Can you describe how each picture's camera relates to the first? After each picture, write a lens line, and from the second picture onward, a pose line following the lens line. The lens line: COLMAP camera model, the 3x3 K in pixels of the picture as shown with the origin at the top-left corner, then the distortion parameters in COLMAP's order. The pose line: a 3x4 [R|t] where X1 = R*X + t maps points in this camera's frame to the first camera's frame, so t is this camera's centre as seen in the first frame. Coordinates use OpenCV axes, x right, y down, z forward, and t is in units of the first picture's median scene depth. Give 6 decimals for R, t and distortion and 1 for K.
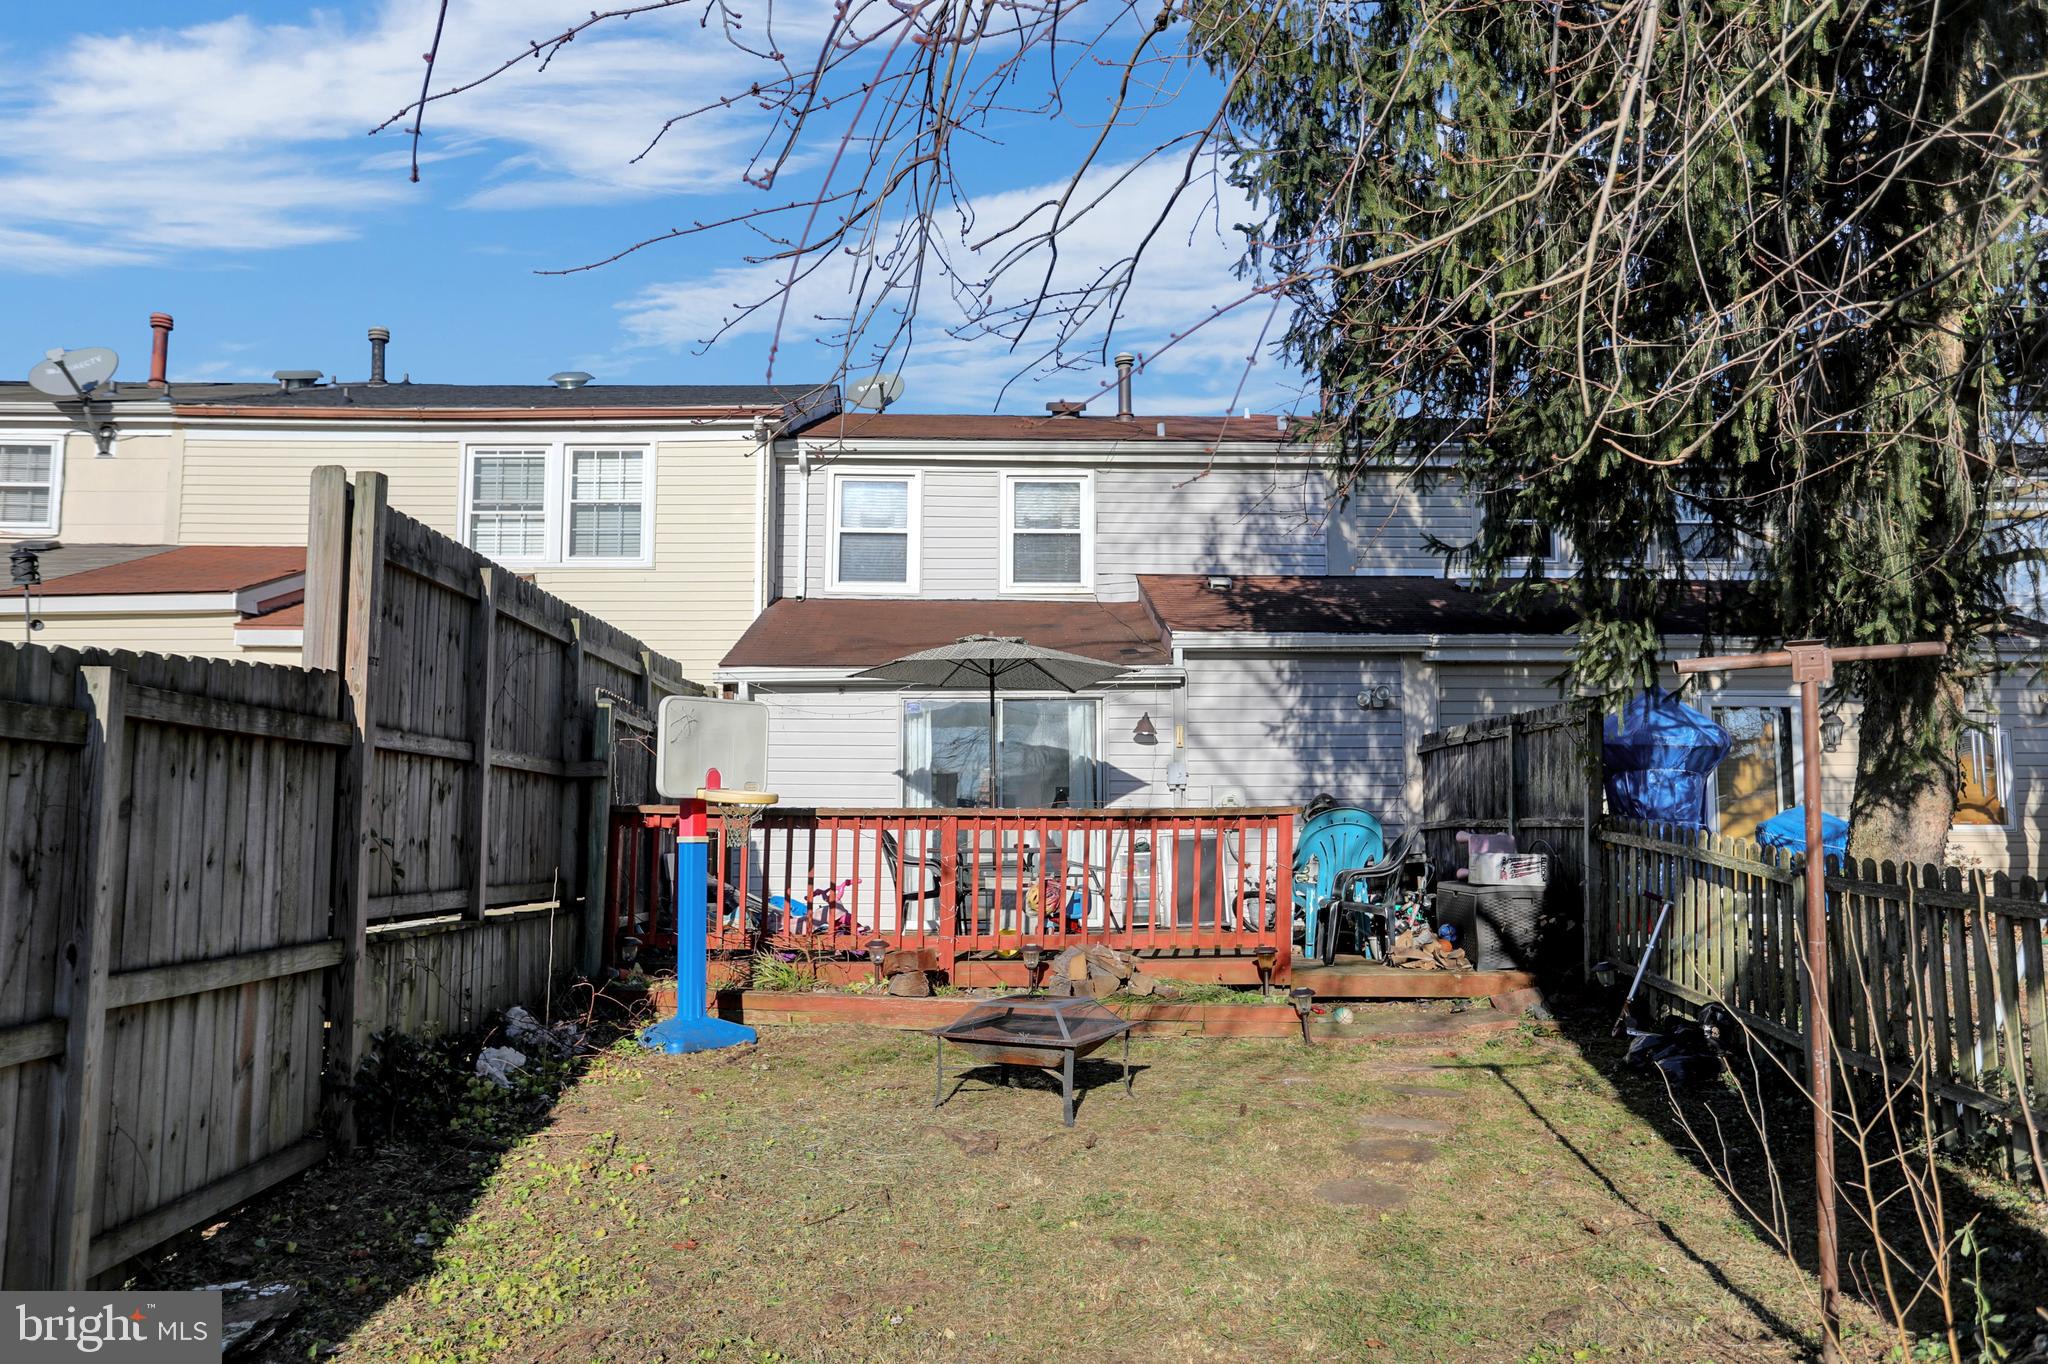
lens RADIAL K [[1572.0, 0, 1024.0], [0, 1572.0, 682.0], [0, 0, 1]] dist [-0.005012, 0.042817]
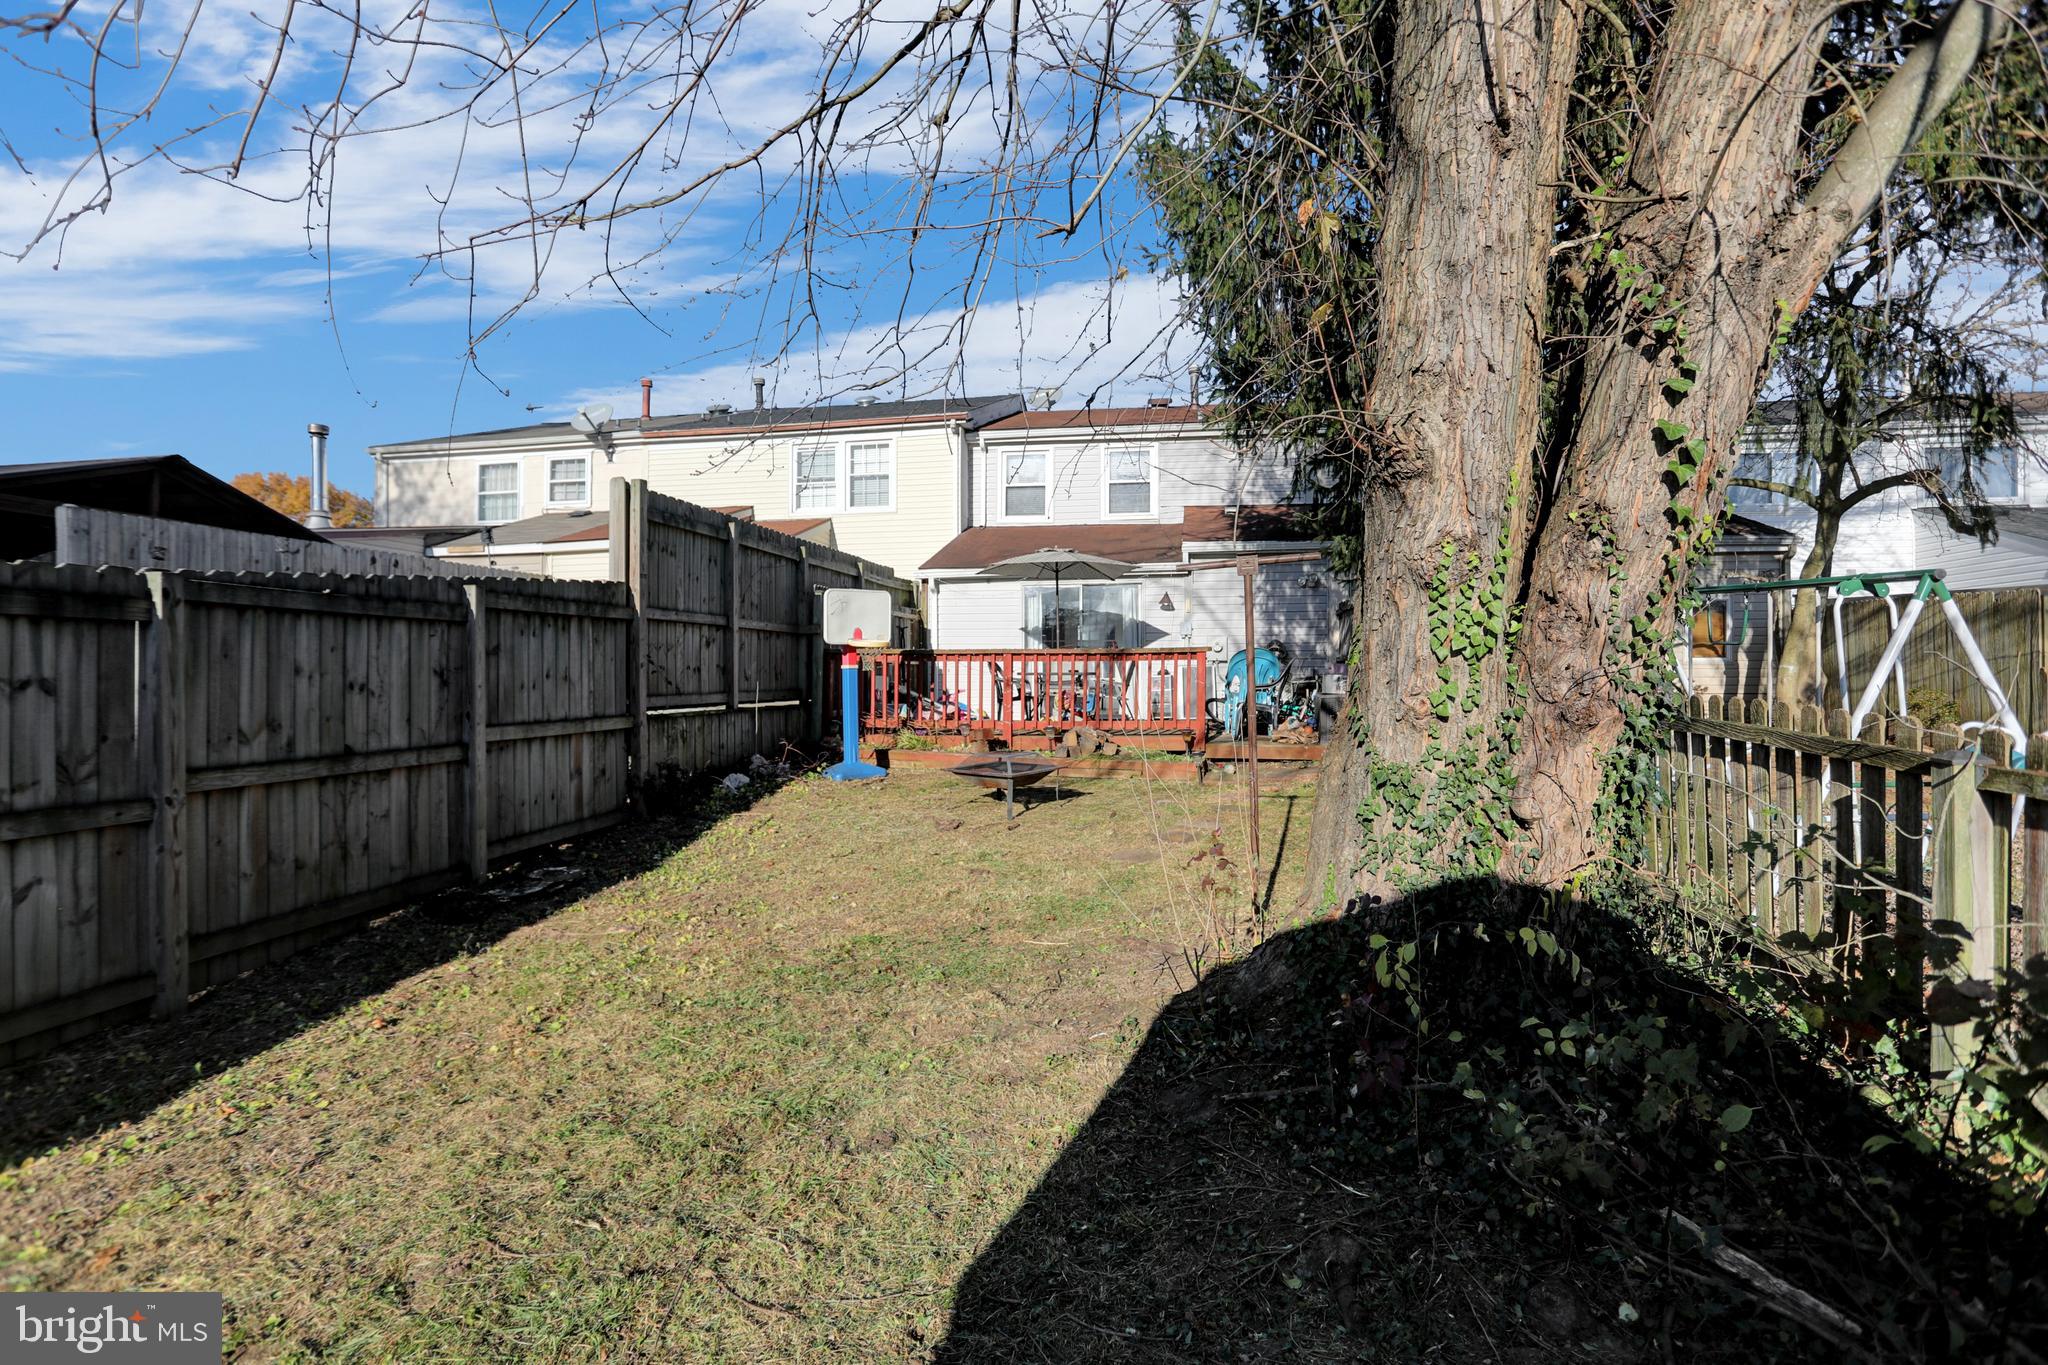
lens RADIAL K [[983.2, 0, 1028.6], [0, 983.2, 669.4], [0, 0, 1]] dist [-0.078144, 0.031845]
pose [[0.983957, -0.004091, -0.178359, 0.117598], [0.021640, 0.995092, 0.096557, -0.001712], [0.177089, -0.098868, 0.979216, -0.050500]]
